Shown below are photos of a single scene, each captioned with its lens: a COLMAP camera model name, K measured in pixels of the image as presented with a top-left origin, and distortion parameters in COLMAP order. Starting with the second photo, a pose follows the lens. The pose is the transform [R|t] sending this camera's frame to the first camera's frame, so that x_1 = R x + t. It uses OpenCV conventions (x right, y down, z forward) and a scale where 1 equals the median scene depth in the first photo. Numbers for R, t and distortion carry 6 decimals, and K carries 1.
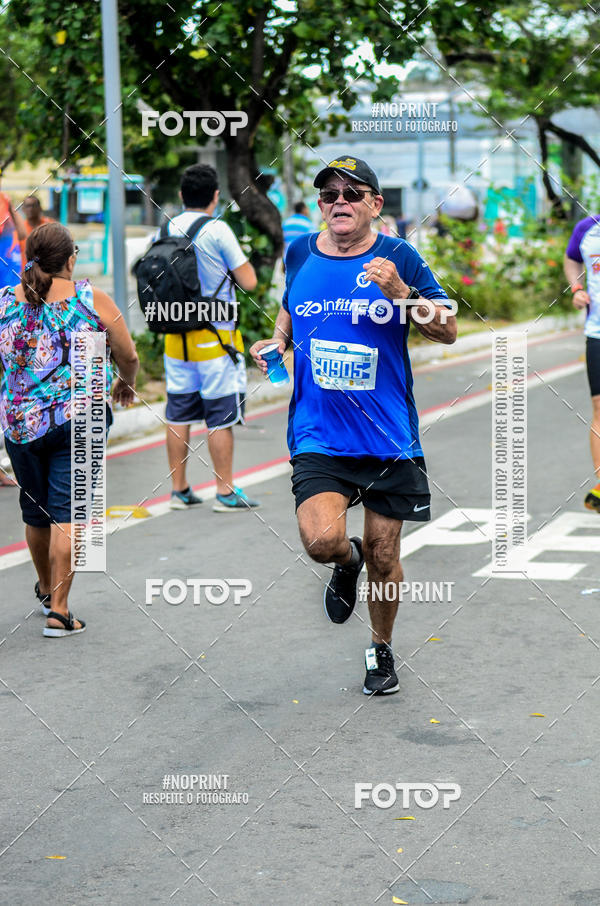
lens RADIAL K [[3009.0, 0, 296.3], [0, 3009.0, 456.7], [0, 0, 1]] dist [-0.259036, 0.000000]
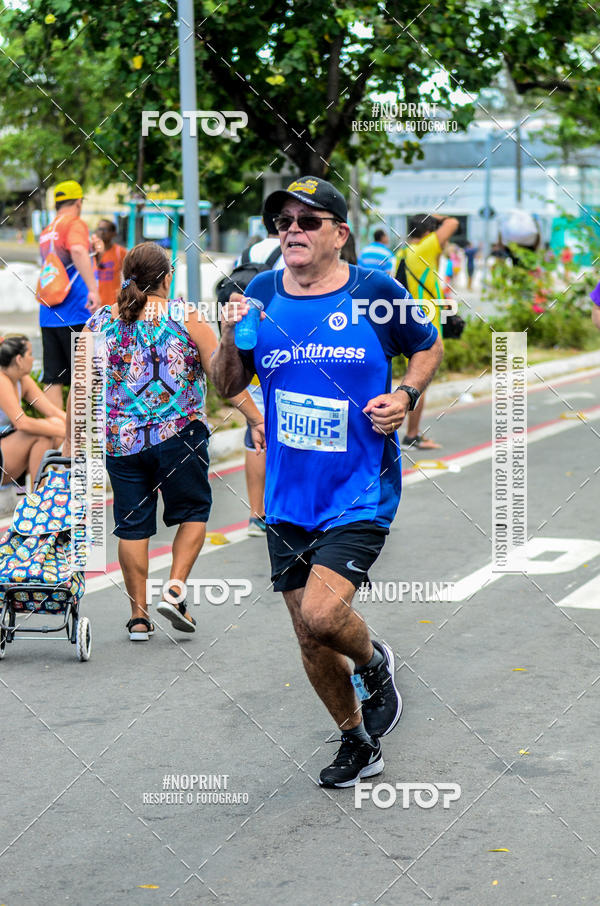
lens RADIAL K [[3009.0, 0, 303.1], [0, 3009.0, 450.0], [0, 0, 1]] dist [-0.259036, 0.000000]
pose [[0.999794, 0.008471, -0.018425, -0.003822], [-0.008674, 0.999902, -0.010955, -0.000189], [0.018331, 0.011112, 0.999770, 0.001895]]
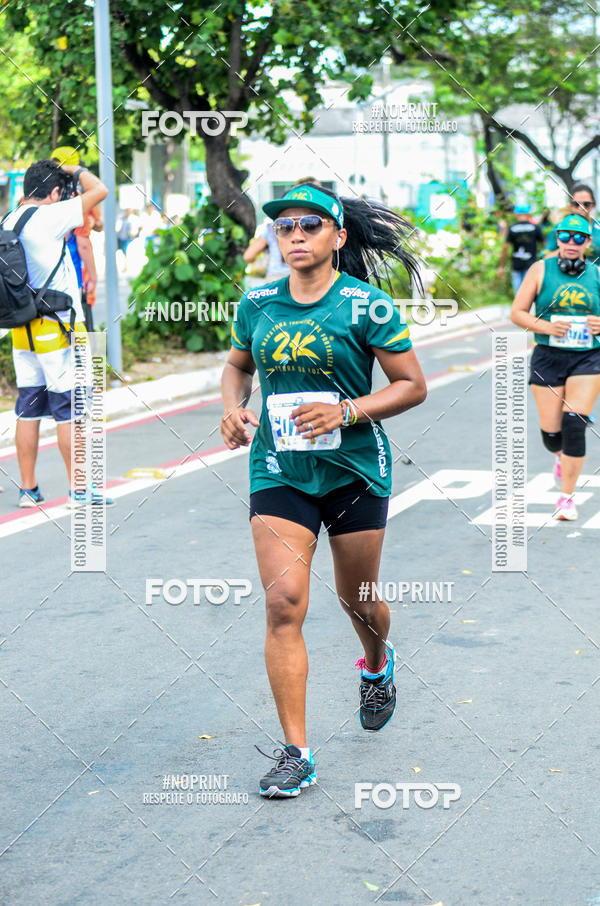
lens RADIAL K [[3009.0, 0, 299.0], [0, 3009.0, 452.5], [0, 0, 1]] dist [-0.259036, 0.000000]
pose [[0.999669, -0.002242, 0.025643, -0.019408], [0.002230, 0.999997, 0.000511, 0.006784], [-0.025644, -0.000453, 0.999671, -0.075104]]
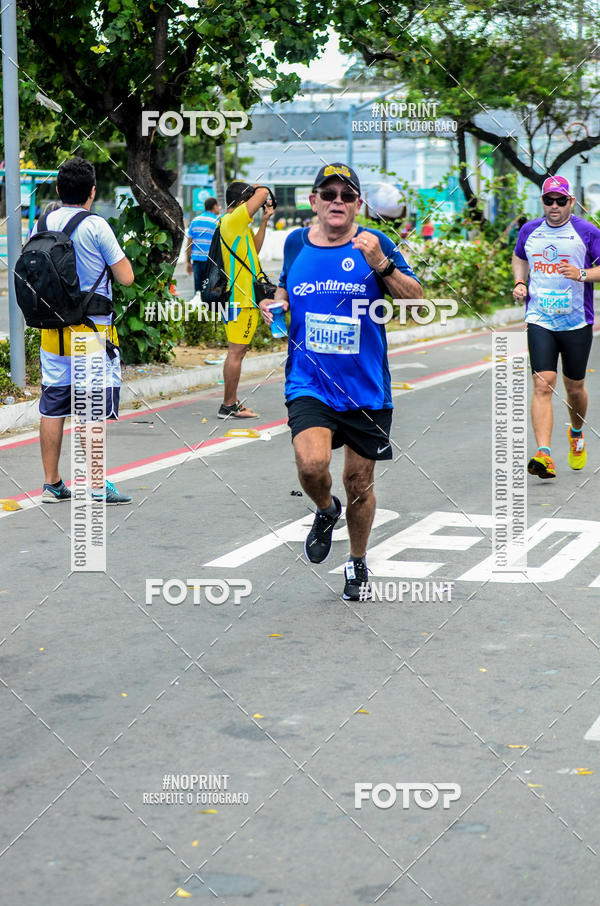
lens RADIAL K [[3009.0, 0, 300.6], [0, 3009.0, 451.3], [0, 0, 1]] dist [-0.259036, 0.000000]
pose [[0.999630, 0.014511, 0.023002, 0.014322], [-0.014488, 0.999894, -0.001155, 0.000183], [-0.023017, 0.000822, 0.999735, -0.001793]]
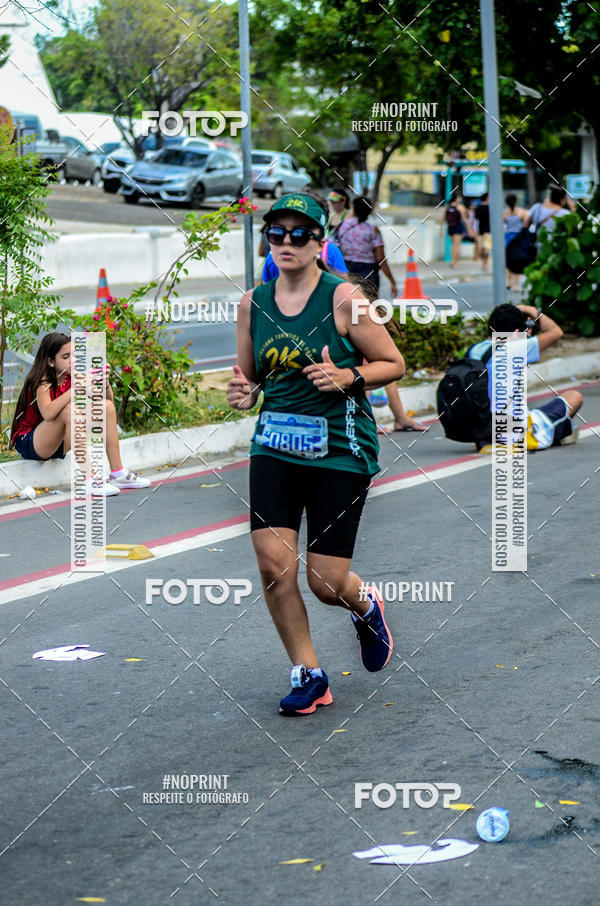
lens RADIAL K [[3009.0, 0, 301.8], [0, 3009.0, 458.2], [0, 0, 1]] dist [-0.259036, 0.000000]
pose [[0.992040, 0.003608, -0.125868, 0.008990], [-0.002890, 0.999979, 0.005886, 0.010169], [0.125887, -0.005475, 0.992030, -0.106397]]
